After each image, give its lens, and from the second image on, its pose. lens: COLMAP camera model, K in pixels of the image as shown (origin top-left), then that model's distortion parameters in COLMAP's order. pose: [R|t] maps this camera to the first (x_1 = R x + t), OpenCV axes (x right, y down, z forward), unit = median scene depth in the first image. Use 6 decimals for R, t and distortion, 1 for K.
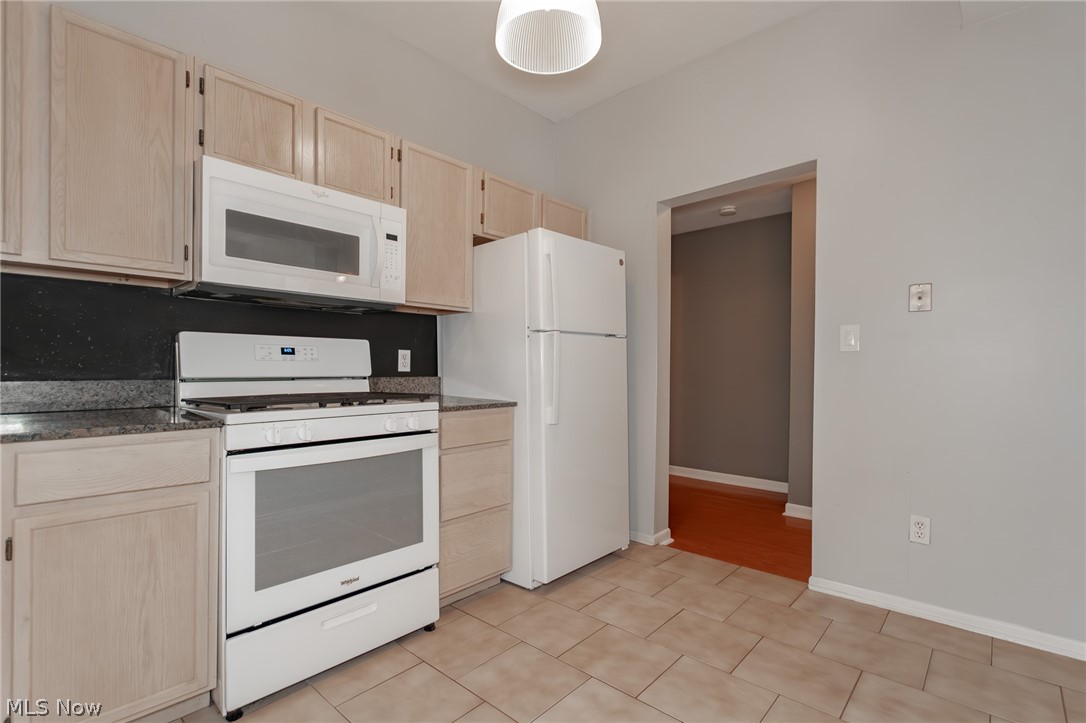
lens RADIAL K [[506.3, 0, 544.5], [0, 506.3, 361.7], [0, 0, 1]] dist [0.001284, -0.002193]
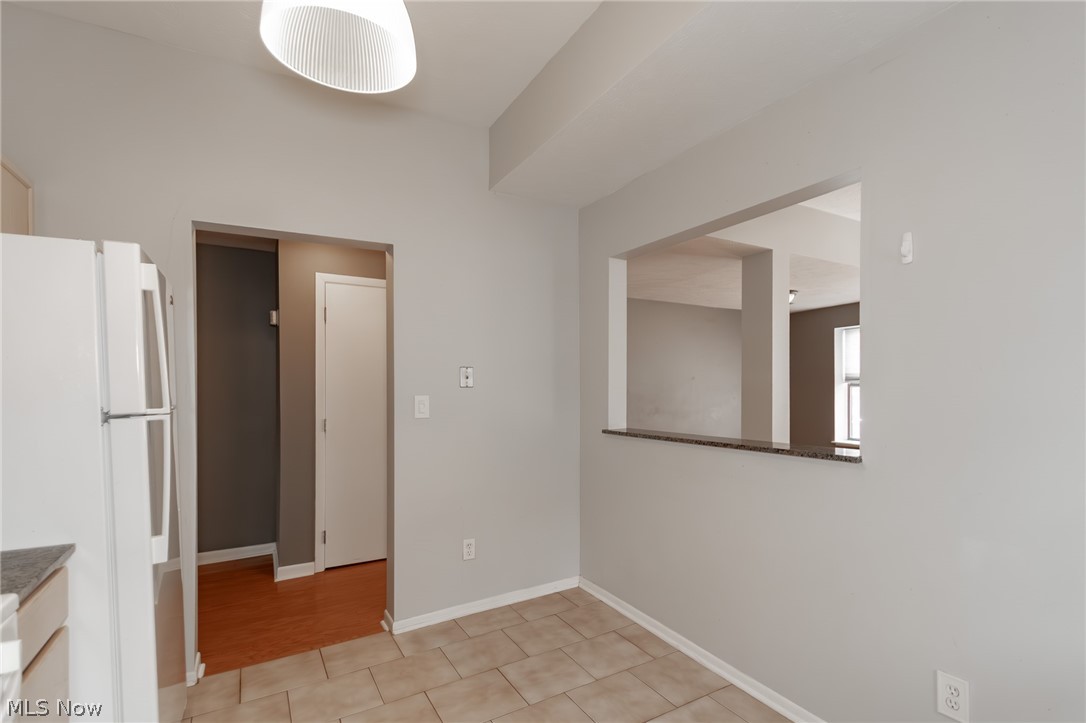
lens RADIAL K [[506.3, 0, 558.0], [0, 506.3, 386.9], [0, 0, 1]] dist [0.001284, -0.002193]
pose [[0.283902, 0.002602, 0.958850, -0.487057], [0.005385, 0.999976, -0.004308, -0.094238], [-0.958838, 0.006387, 0.283881, 0.386233]]
